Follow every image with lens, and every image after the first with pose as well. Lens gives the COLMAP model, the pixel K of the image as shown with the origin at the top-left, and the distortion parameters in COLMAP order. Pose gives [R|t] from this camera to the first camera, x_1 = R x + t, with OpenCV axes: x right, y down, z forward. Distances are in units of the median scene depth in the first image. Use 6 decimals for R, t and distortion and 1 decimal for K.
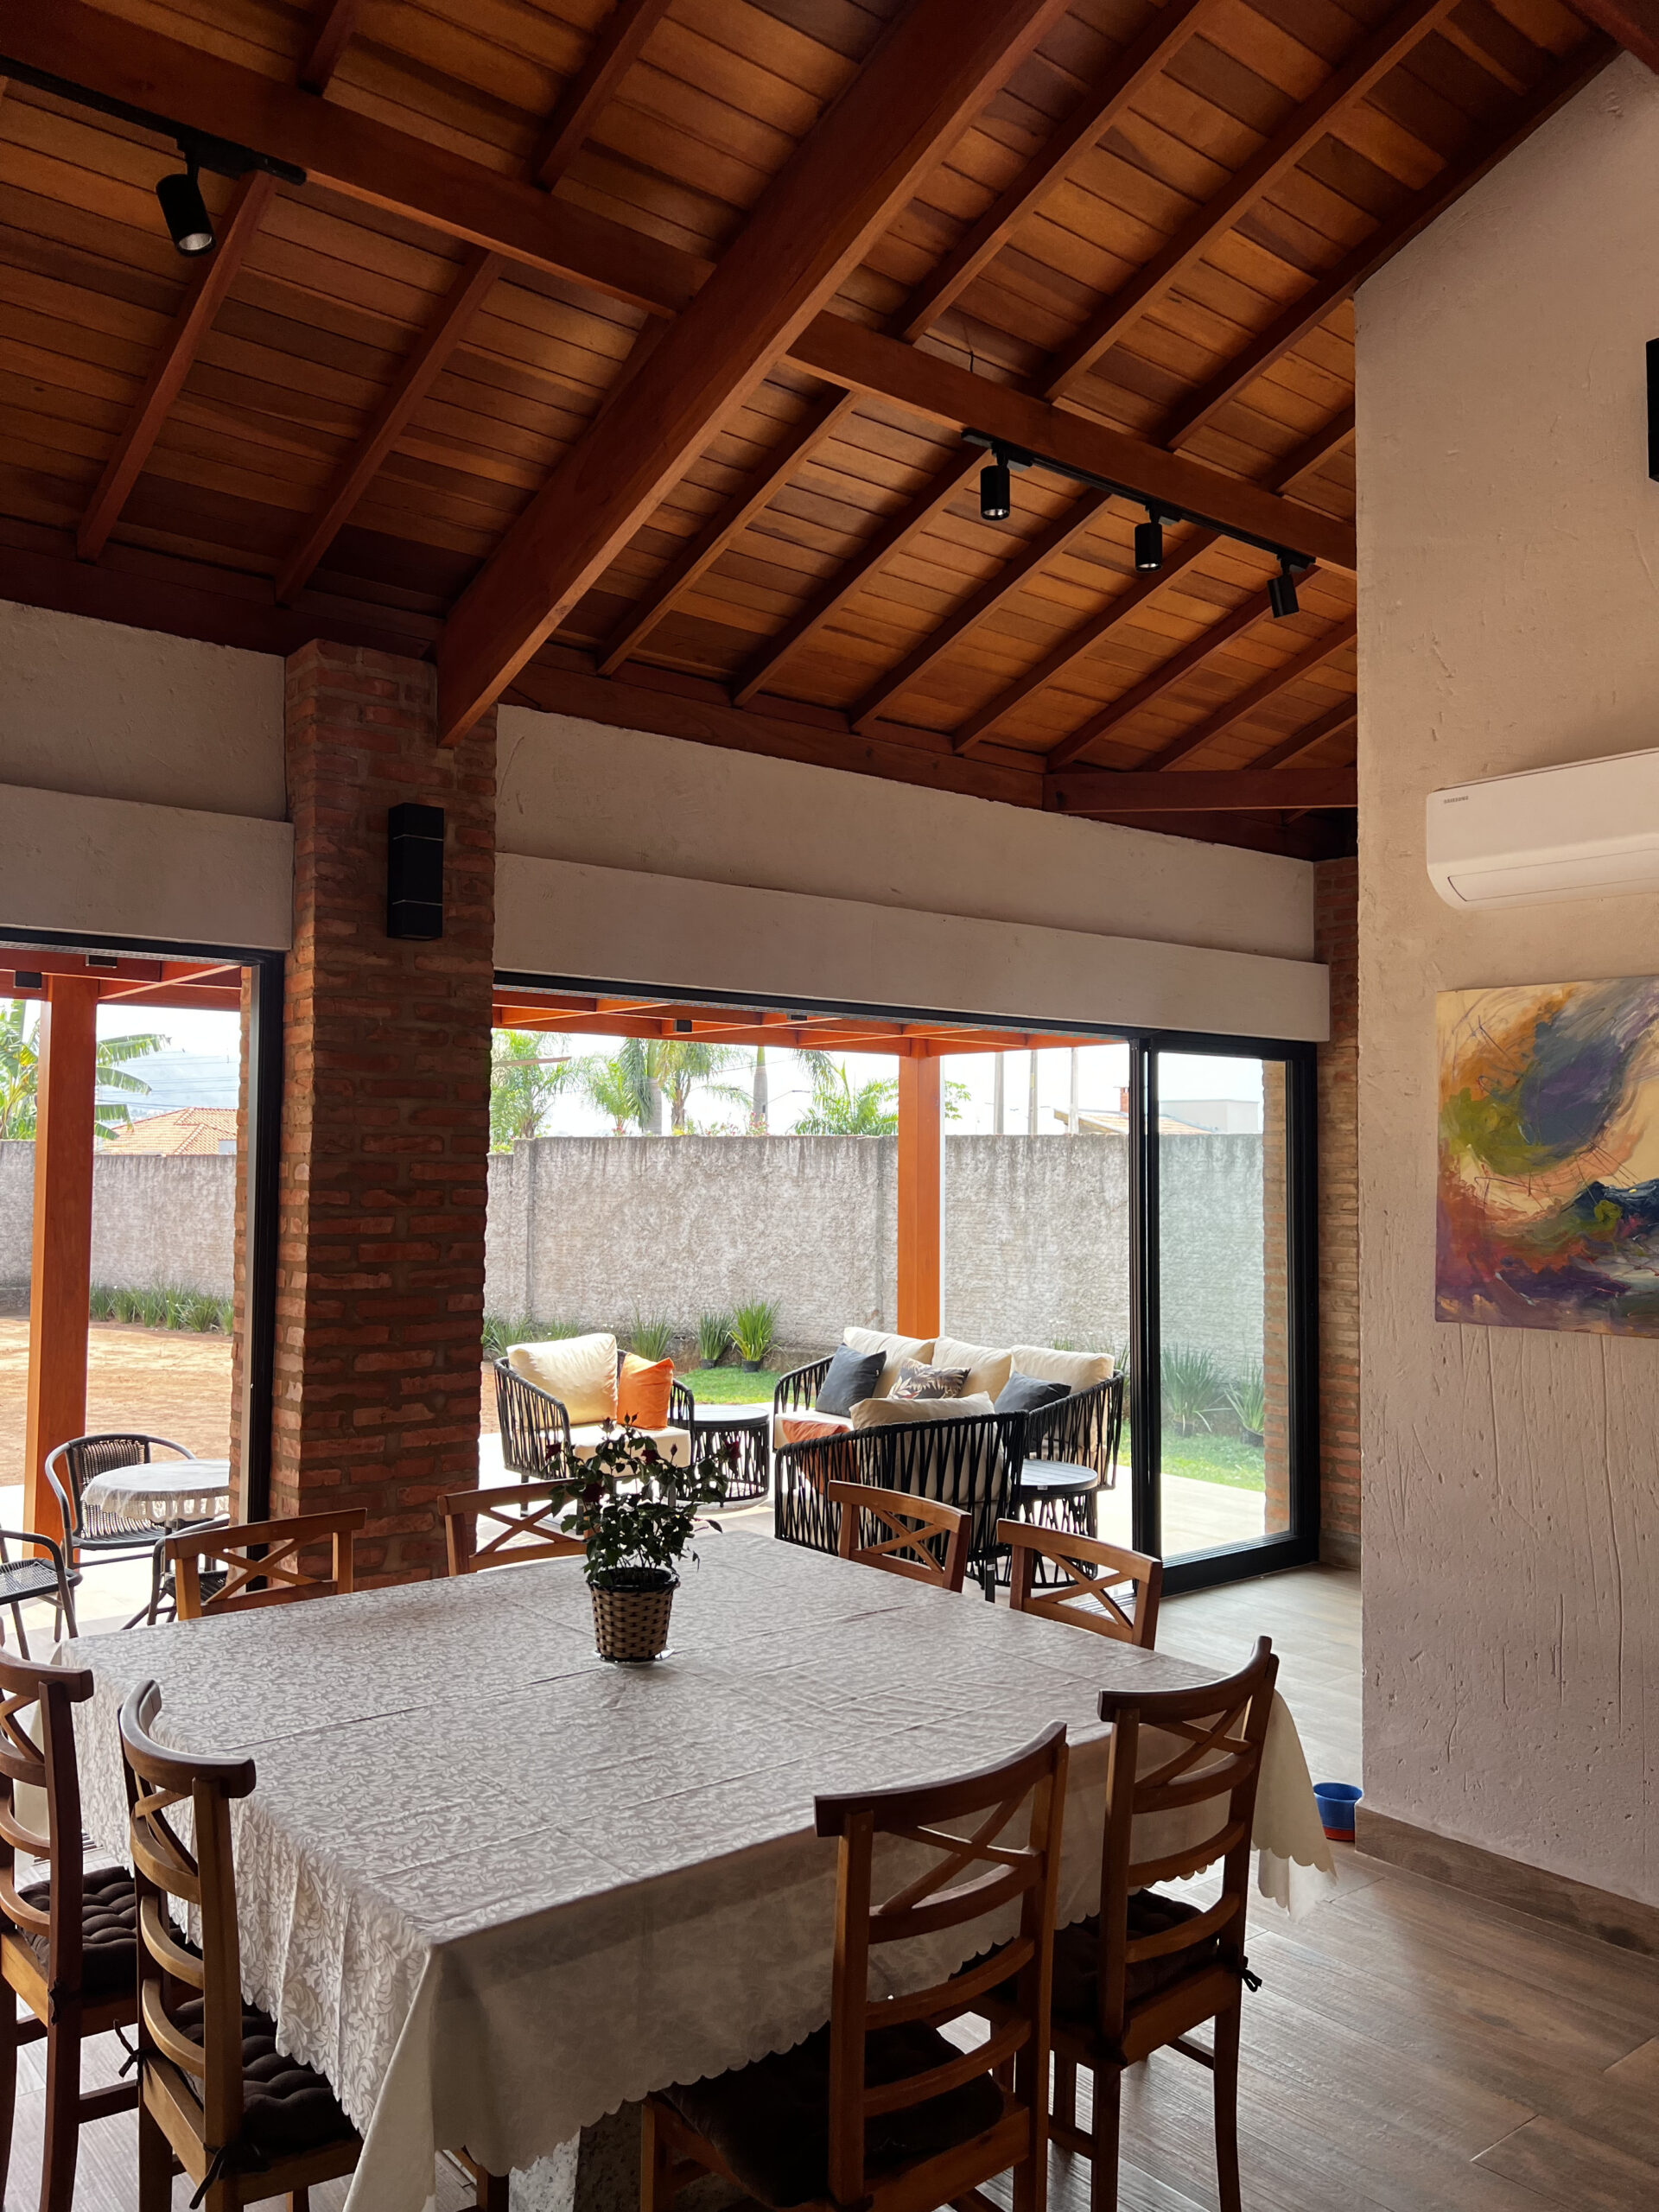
lens RADIAL K [[1665.5, 0, 791.9], [0, 1665.5, 1089.0], [0, 0, 1]] dist [0.064890, -0.075311]
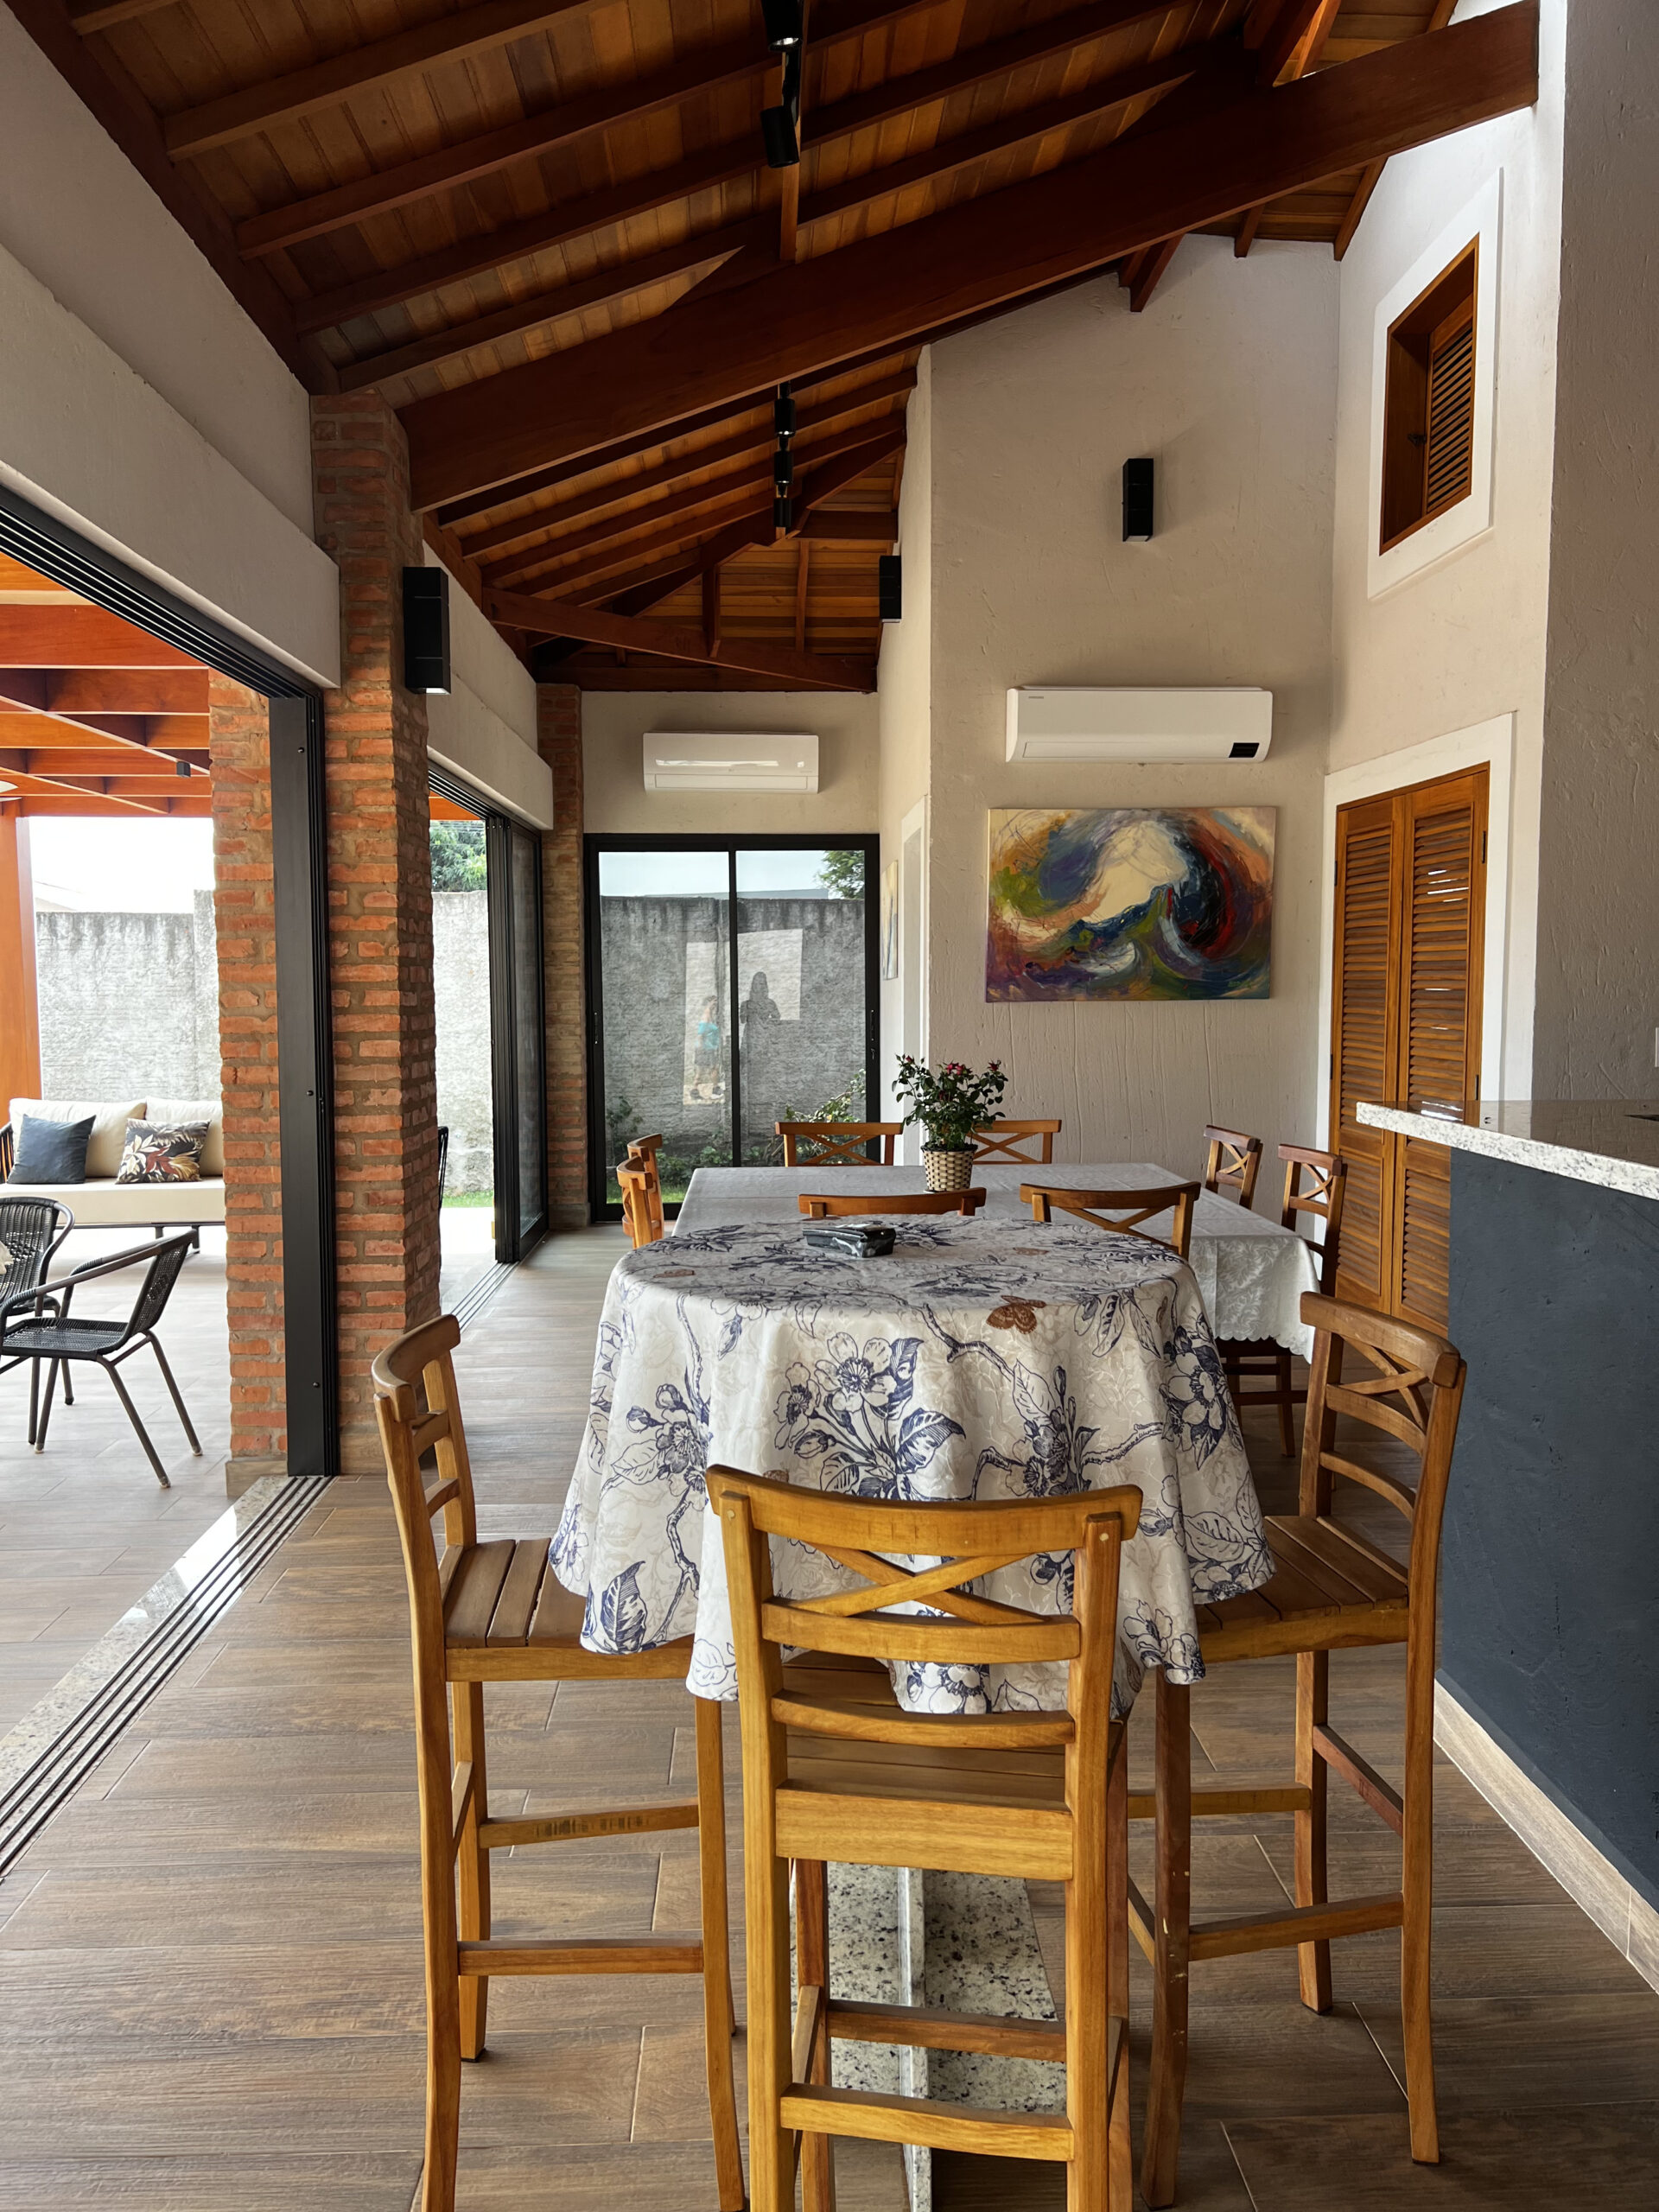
lens RADIAL K [[1665.5, 0, 839.3], [0, 1665.5, 1111.4], [0, 0, 1]] dist [0.064890, -0.075311]
pose [[0.579371, -0.079248, 0.811202, -0.618293], [-0.028060, 0.992733, 0.117022, 0.029718], [-0.814581, -0.090562, 0.572937, 0.072246]]
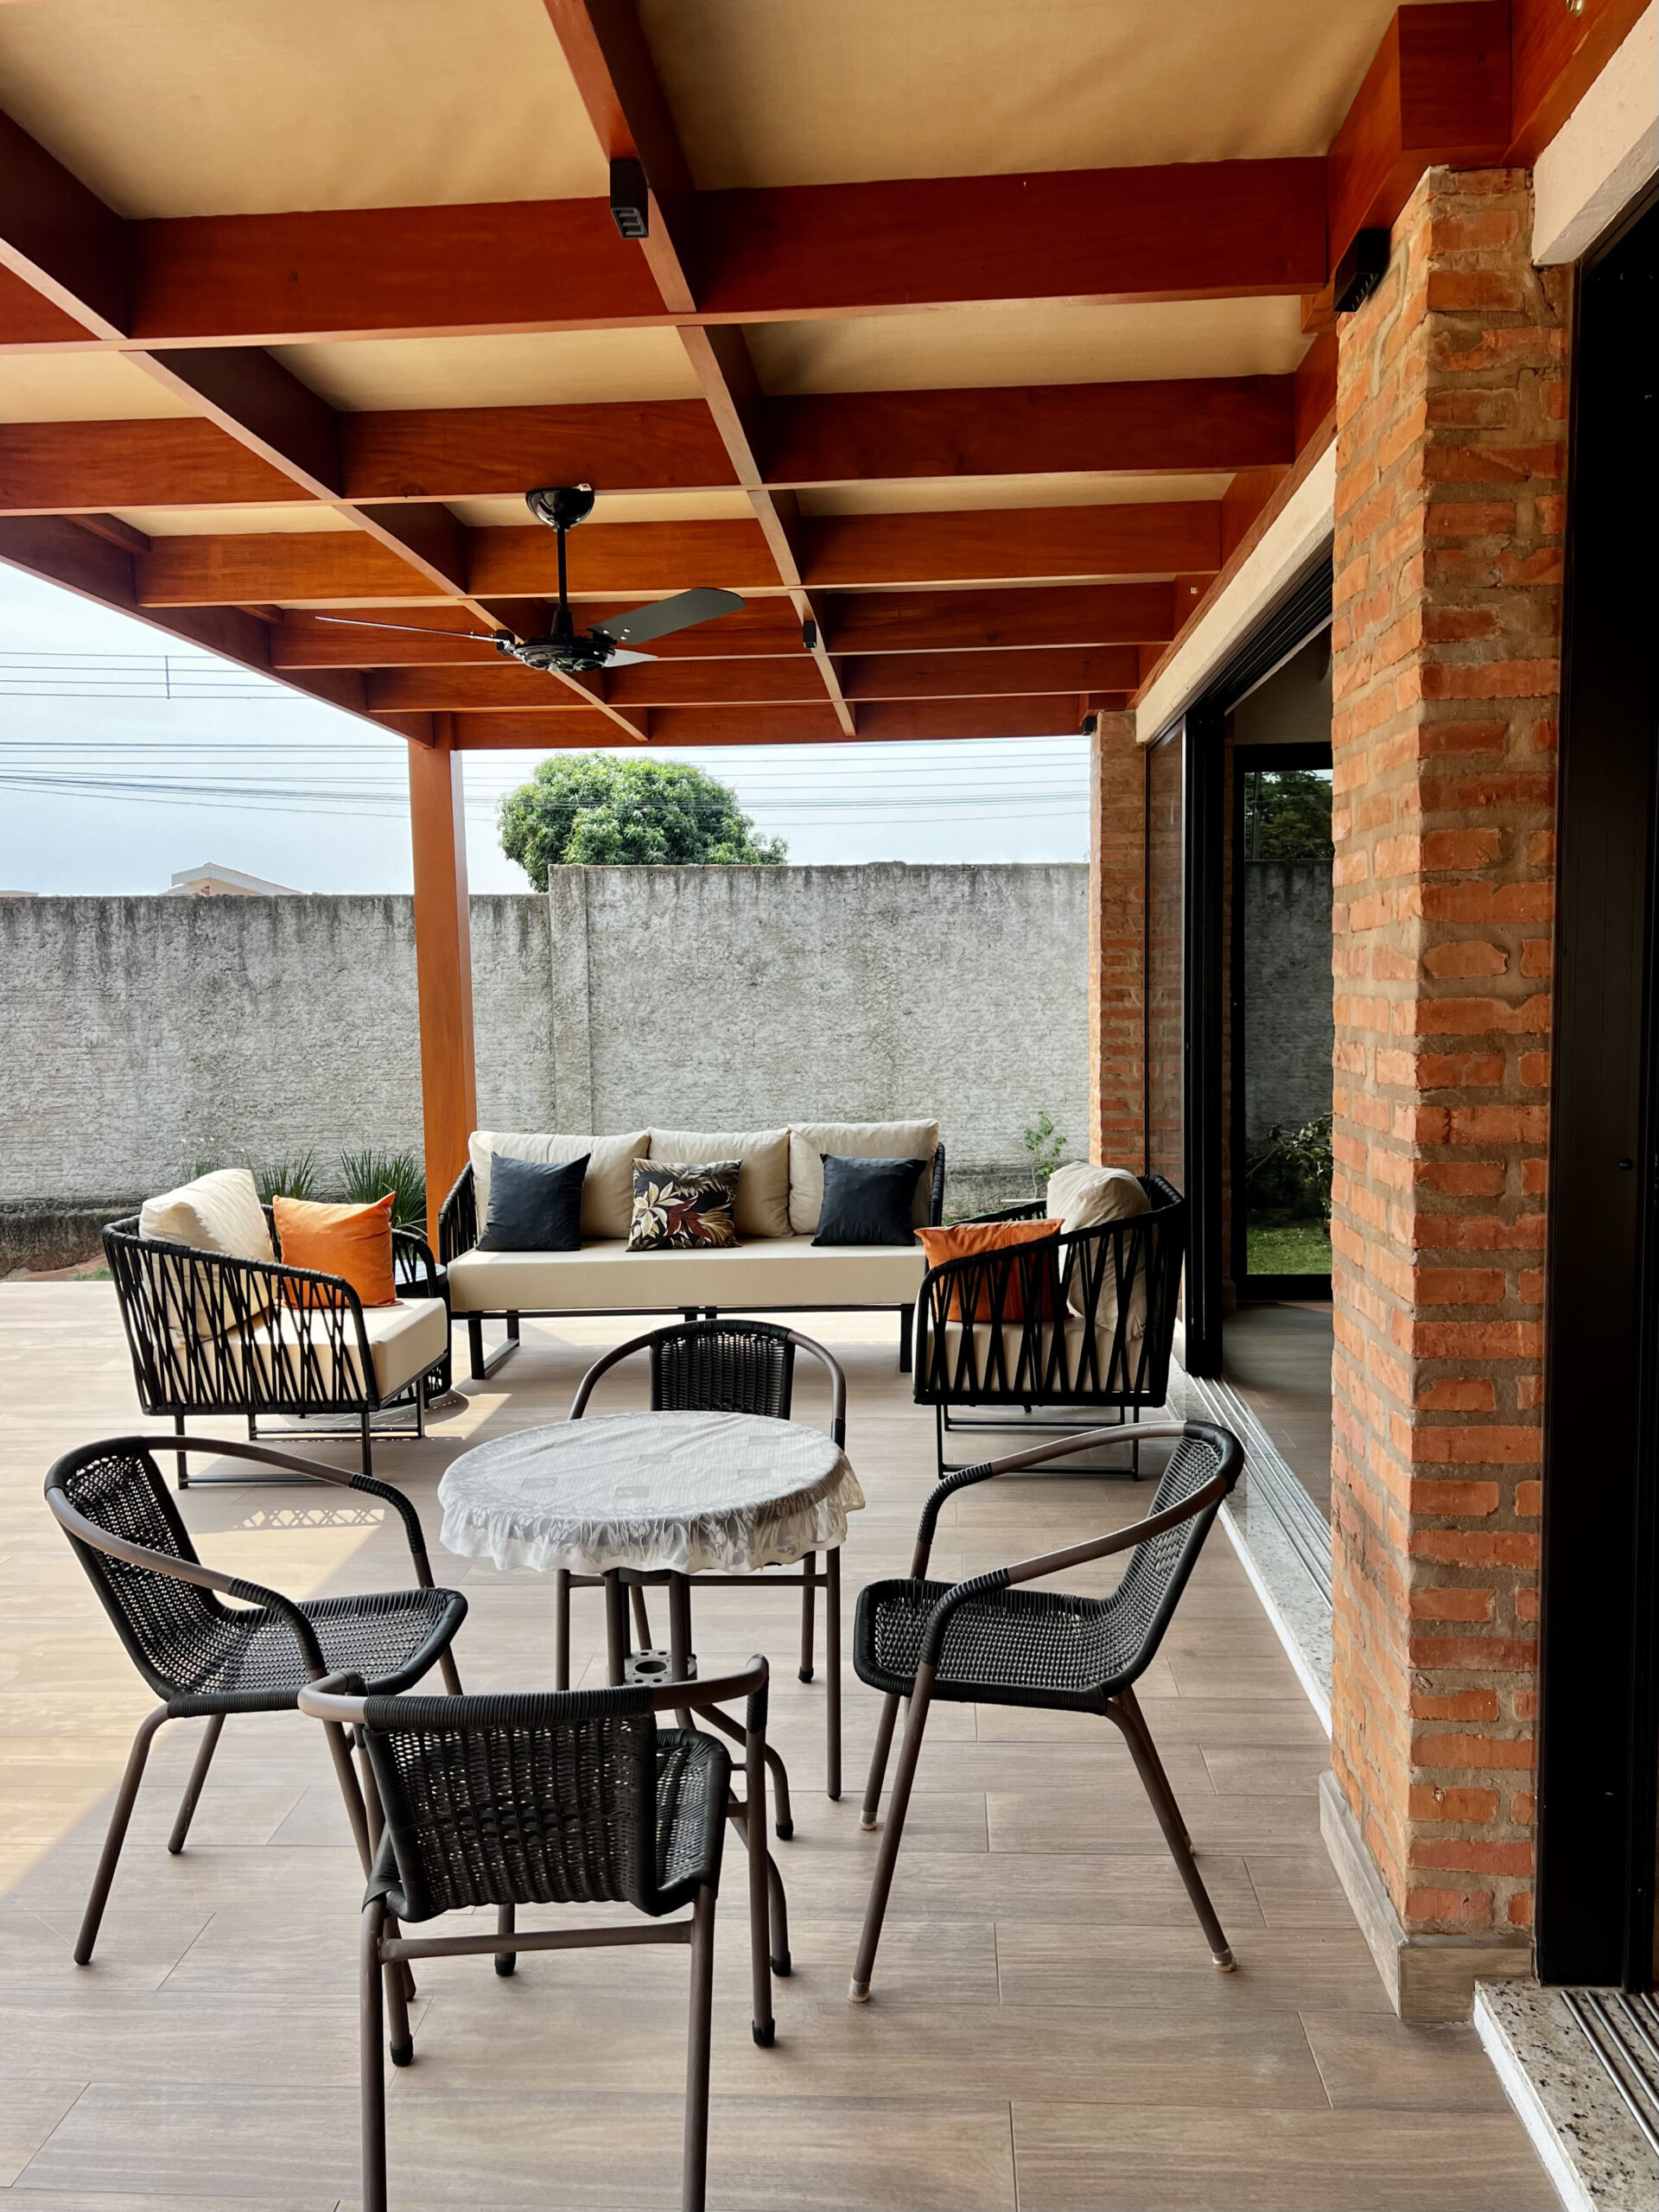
lens RADIAL K [[1743.0, 0, 826.1], [0, 1743.0, 1122.6], [0, 0, 1]] dist [0.063251, -0.074715]
pose [[0.666727, -0.085552, 0.740376, -0.529843], [-0.009532, 0.992330, 0.123250, 0.061225], [-0.745242, -0.089231, 0.660797, 0.525895]]
